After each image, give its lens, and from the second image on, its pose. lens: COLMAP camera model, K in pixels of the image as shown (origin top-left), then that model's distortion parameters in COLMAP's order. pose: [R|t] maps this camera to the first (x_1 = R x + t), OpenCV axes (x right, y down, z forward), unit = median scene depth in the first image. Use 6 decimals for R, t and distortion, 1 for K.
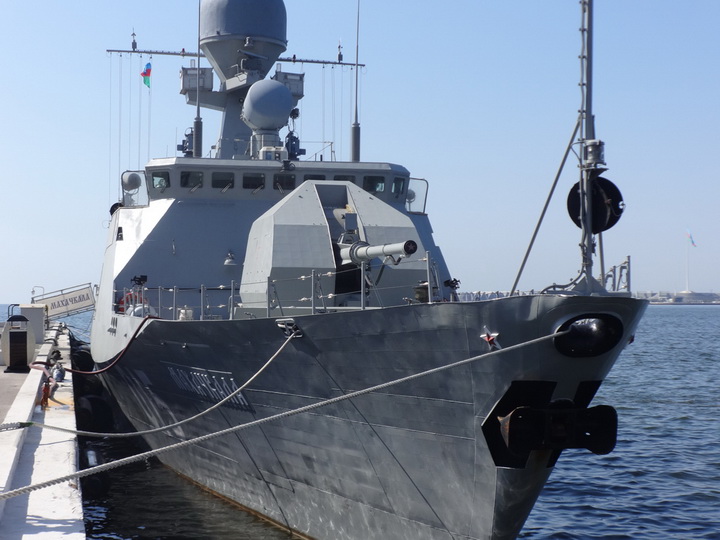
lens RADIAL K [[1260.8, 0, 360.0], [0, 1260.8, 270.0], [0, 0, 1]] dist [-0.020103, 0.003128]
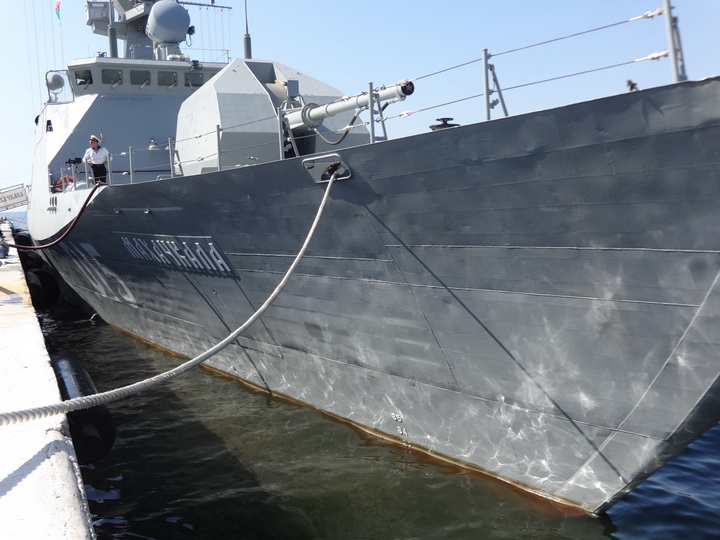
lens RADIAL K [[700.3, 0, 360.0], [0, 700.3, 270.0], [0, 0, 1]] dist [-0.002100, -0.004174]
pose [[0.970798, -0.064726, 0.231000, -0.080674], [0.035240, 0.990945, 0.129563, 0.030965], [-0.237294, -0.117639, 0.964289, 0.343531]]
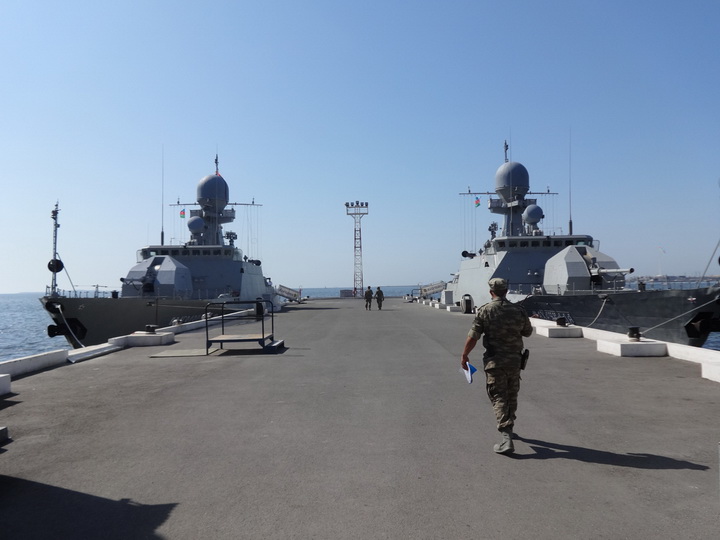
lens RADIAL K [[574.0, 0, 360.0], [0, 574.0, 270.0], [0, 0, 1]] dist [-0.016225, -0.000081]
pose [[0.973495, -0.024319, -0.227410, -0.194134], [0.024056, 0.999703, -0.003927, -0.019832], [0.227438, -0.001648, 0.973791, -0.336767]]
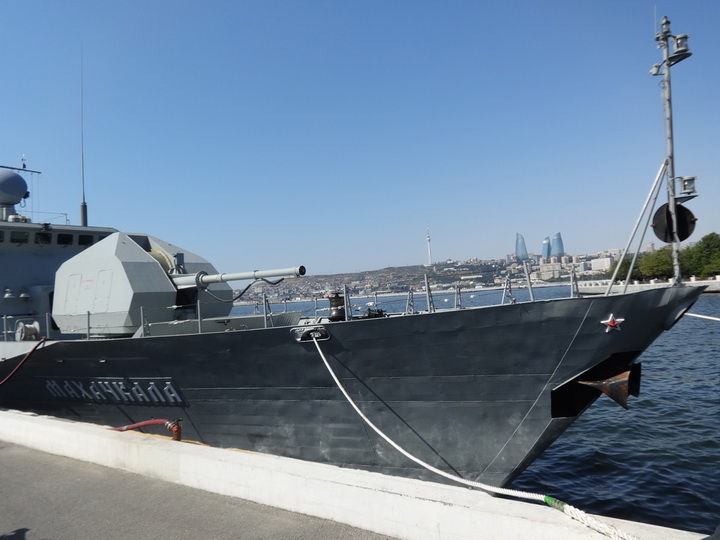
lens RADIAL K [[538.4, 0, 360.0], [0, 538.4, 270.0], [0, 0, 1]] dist [-0.005718, 0.004379]
pose [[0.757742, -0.016856, 0.652336, -0.209711], [0.047244, 0.998460, -0.029078, 0.001226], [-0.650842, 0.052853, 0.757371, 0.336652]]
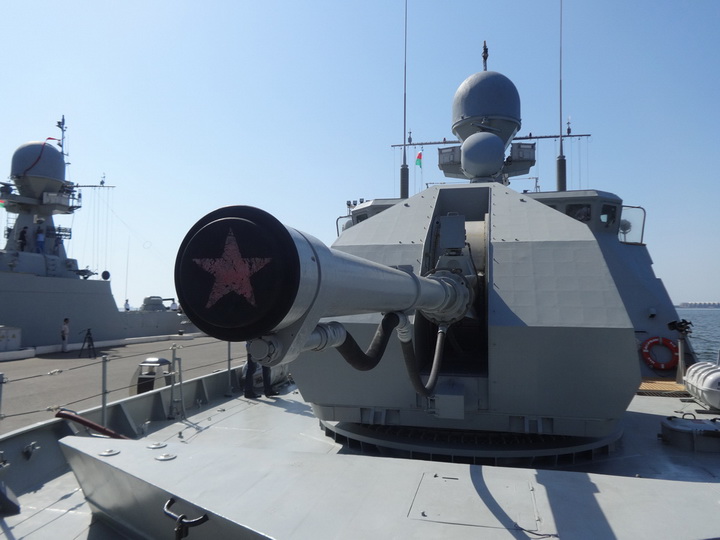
lens RADIAL K [[535.6, 0, 360.0], [0, 535.6, 270.0], [0, 0, 1]] dist [-0.011062, 0.004477]
pose [[0.895101, -0.029474, -0.444888, 0.046696], [0.010016, 0.998890, -0.046024, -0.010934], [0.445750, 0.036740, 0.894403, 0.656988]]
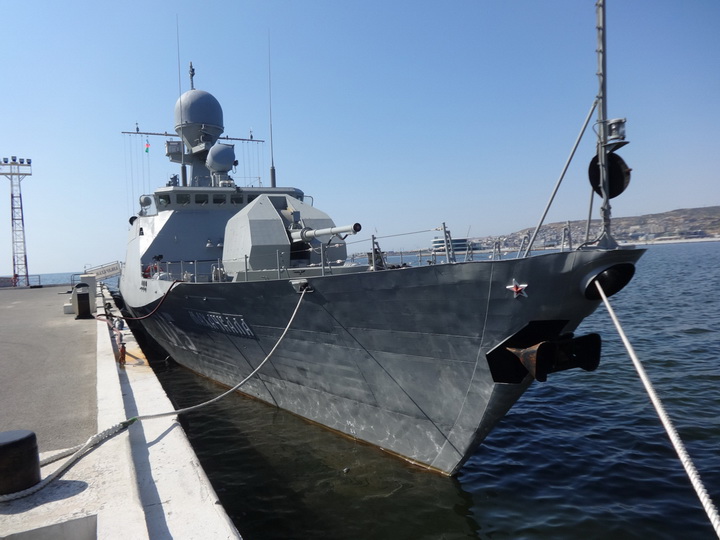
lens RADIAL K [[538.4, 0, 360.0], [0, 538.4, 270.0], [0, 0, 1]] dist [-0.005718, 0.004379]
pose [[0.973360, -0.055444, 0.222475, -0.073333], [0.045646, 0.997758, 0.048946, 0.001390], [-0.224690, -0.037487, 0.973709, 0.237369]]
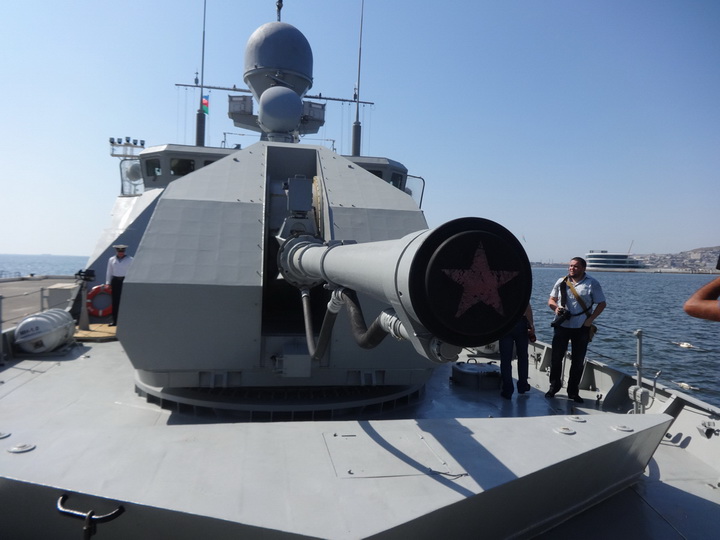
lens RADIAL K [[538.4, 0, 360.0], [0, 538.4, 270.0], [0, 0, 1]] dist [-0.005718, 0.004379]
pose [[0.999027, 0.024669, -0.036572, 0.021977], [-0.023208, 0.998936, 0.039857, -0.014029], [0.037516, -0.038970, 0.998536, 0.648918]]
